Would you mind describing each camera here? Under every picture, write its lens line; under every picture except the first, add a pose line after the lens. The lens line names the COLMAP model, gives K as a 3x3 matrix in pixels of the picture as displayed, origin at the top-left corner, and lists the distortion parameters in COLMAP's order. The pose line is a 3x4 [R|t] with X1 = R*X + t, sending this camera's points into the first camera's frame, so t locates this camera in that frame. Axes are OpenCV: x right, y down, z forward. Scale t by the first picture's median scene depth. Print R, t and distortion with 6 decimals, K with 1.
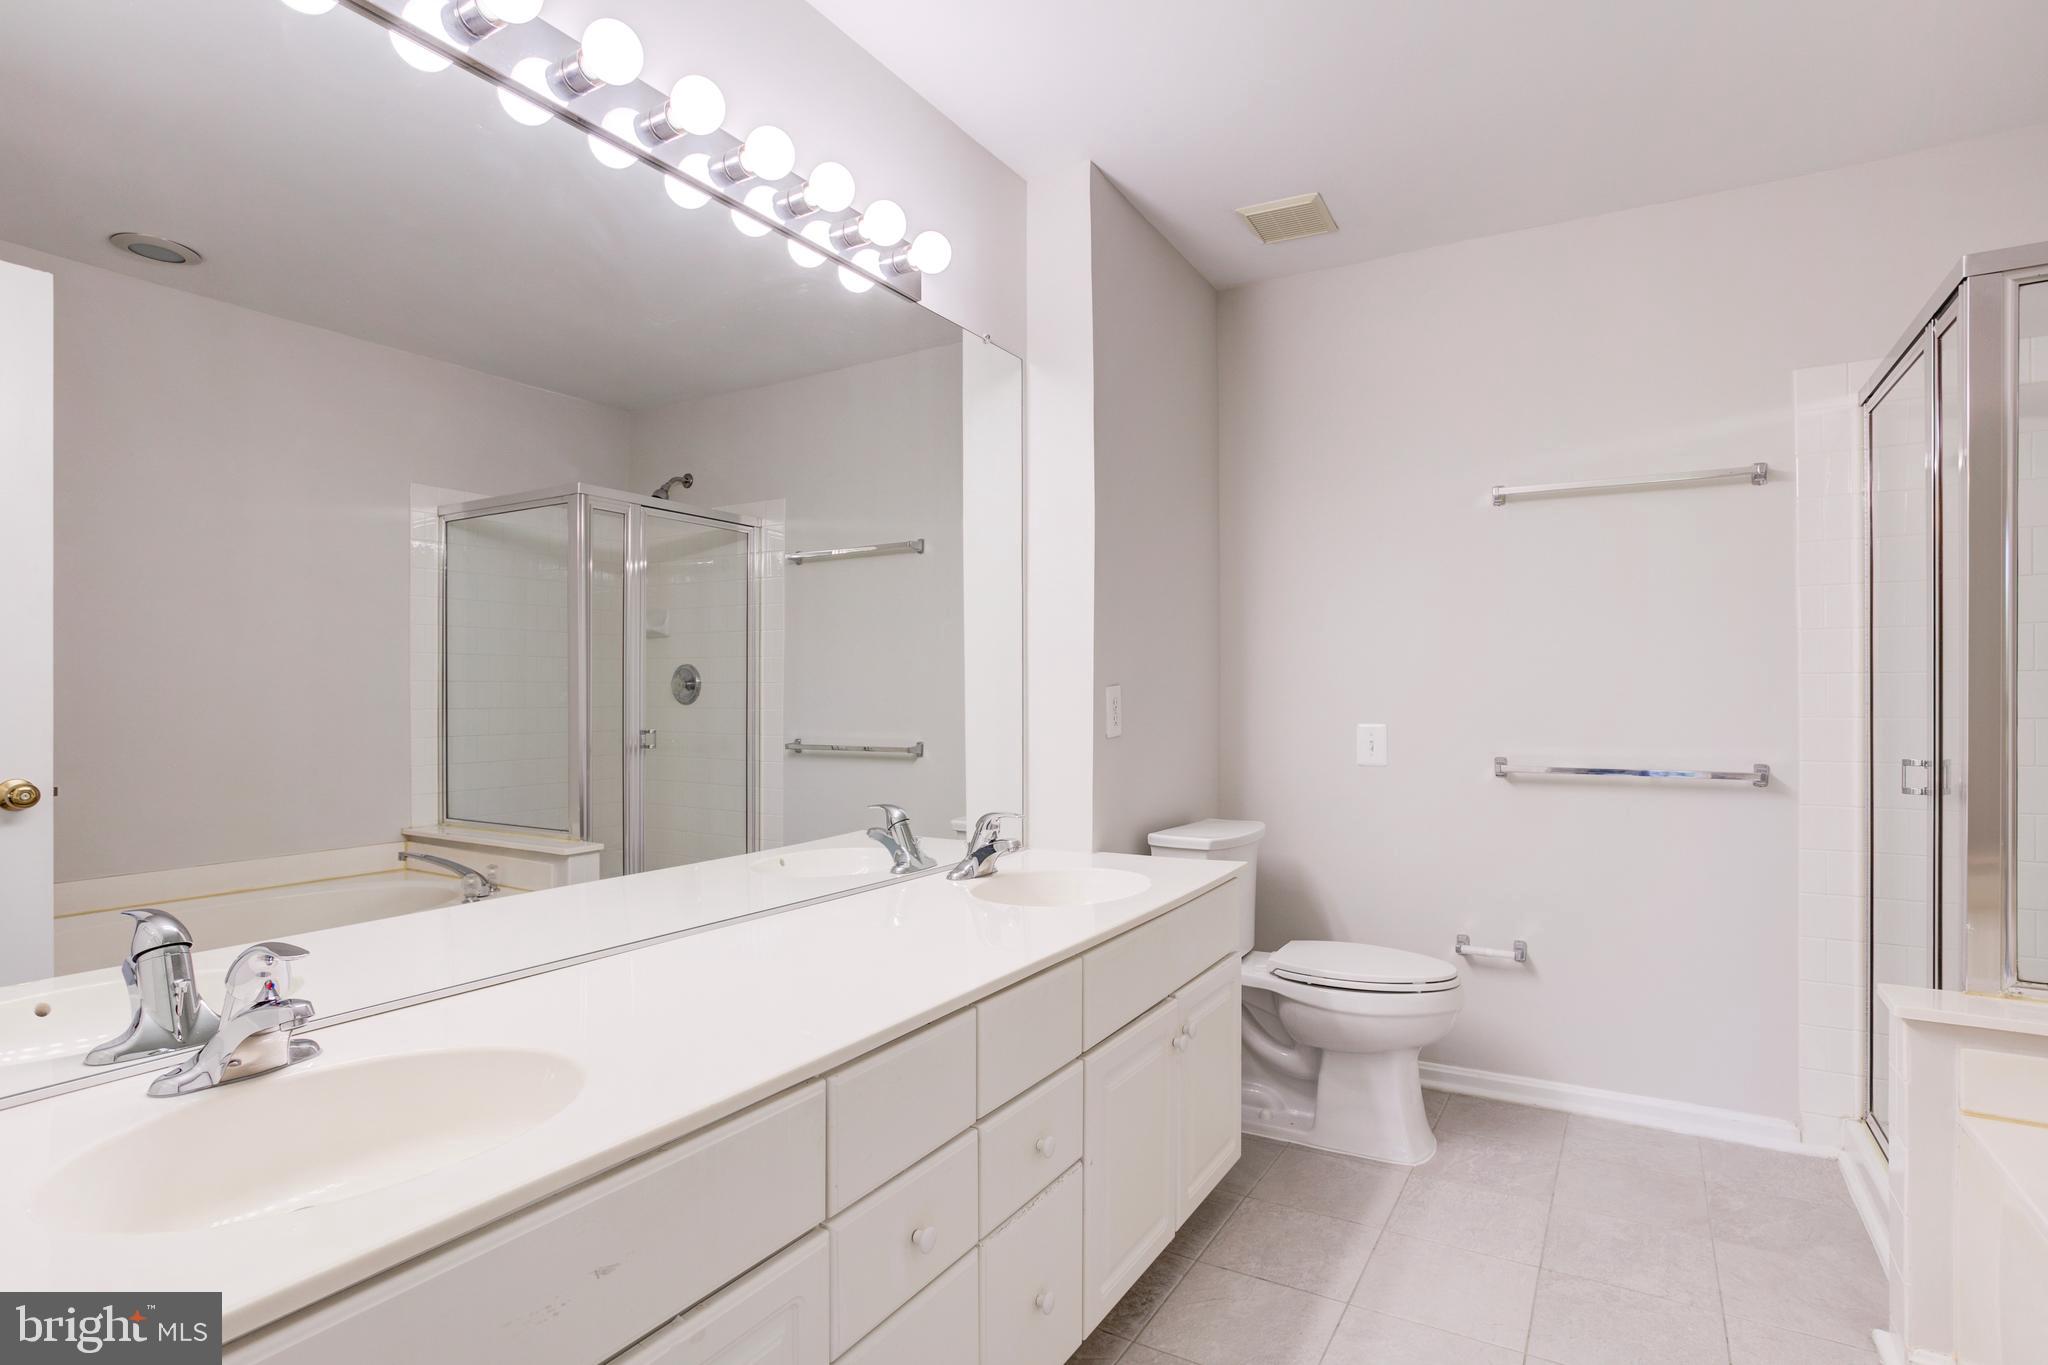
lens RADIAL K [[1021.4, 0, 1027.5], [0, 1021.4, 692.2], [0, 0, 1]] dist [-0.065202, 0.038104]
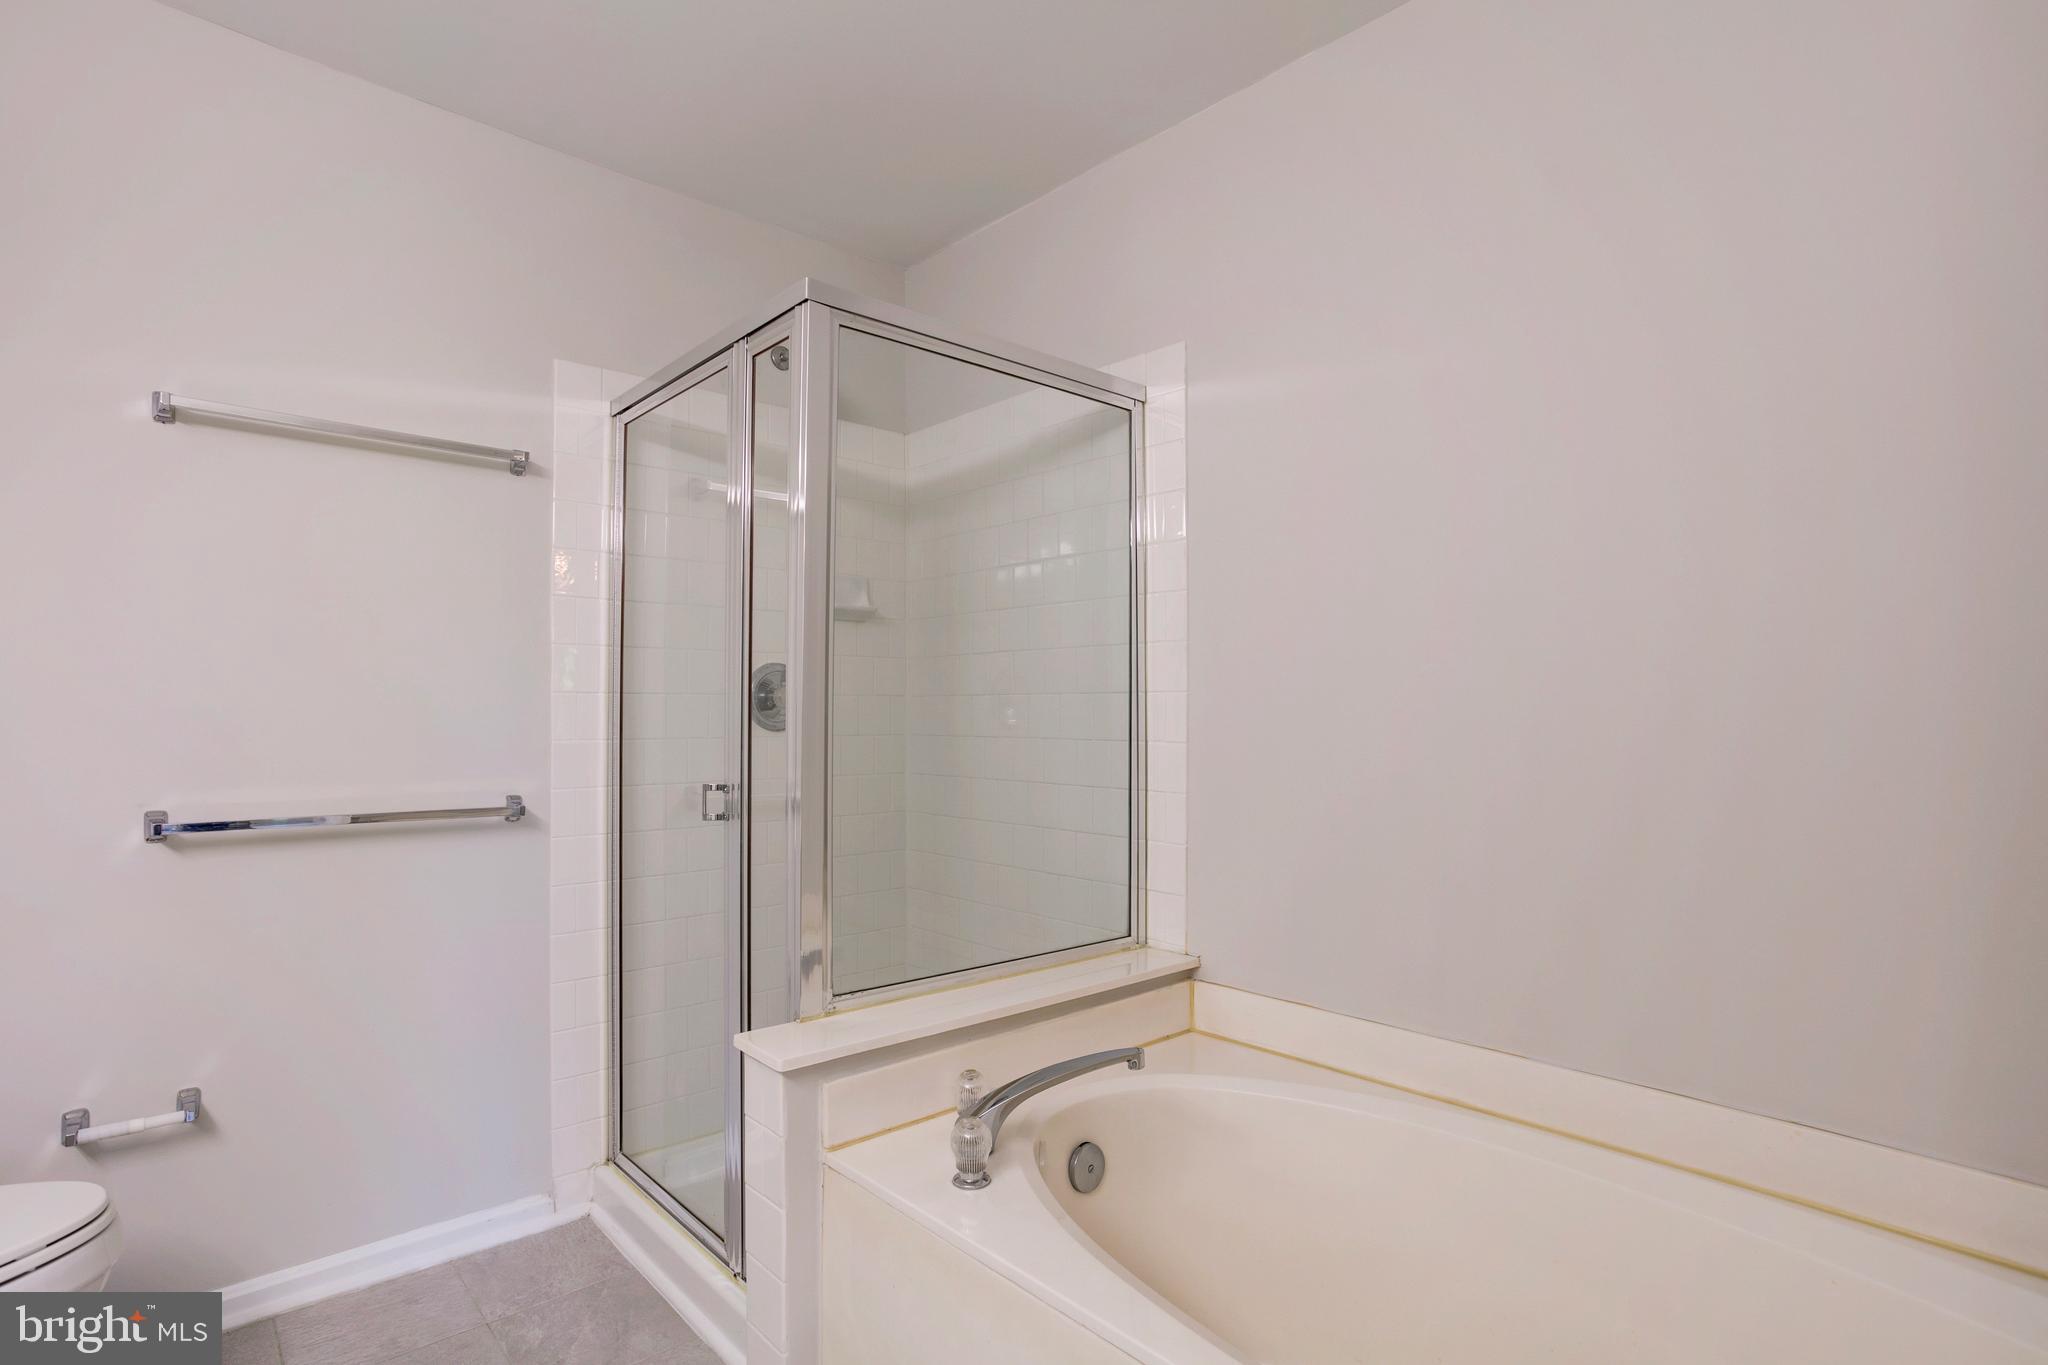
lens RADIAL K [[1021.4, 0, 1027.5], [0, 1021.4, 692.2], [0, 0, 1]] dist [-0.065202, 0.038104]
pose [[0.302807, 0.024566, 0.952735, 0.034393], [-0.005239, 0.999696, -0.024112, 0.000846], [-0.953037, 0.002310, 0.302844, 0.311243]]
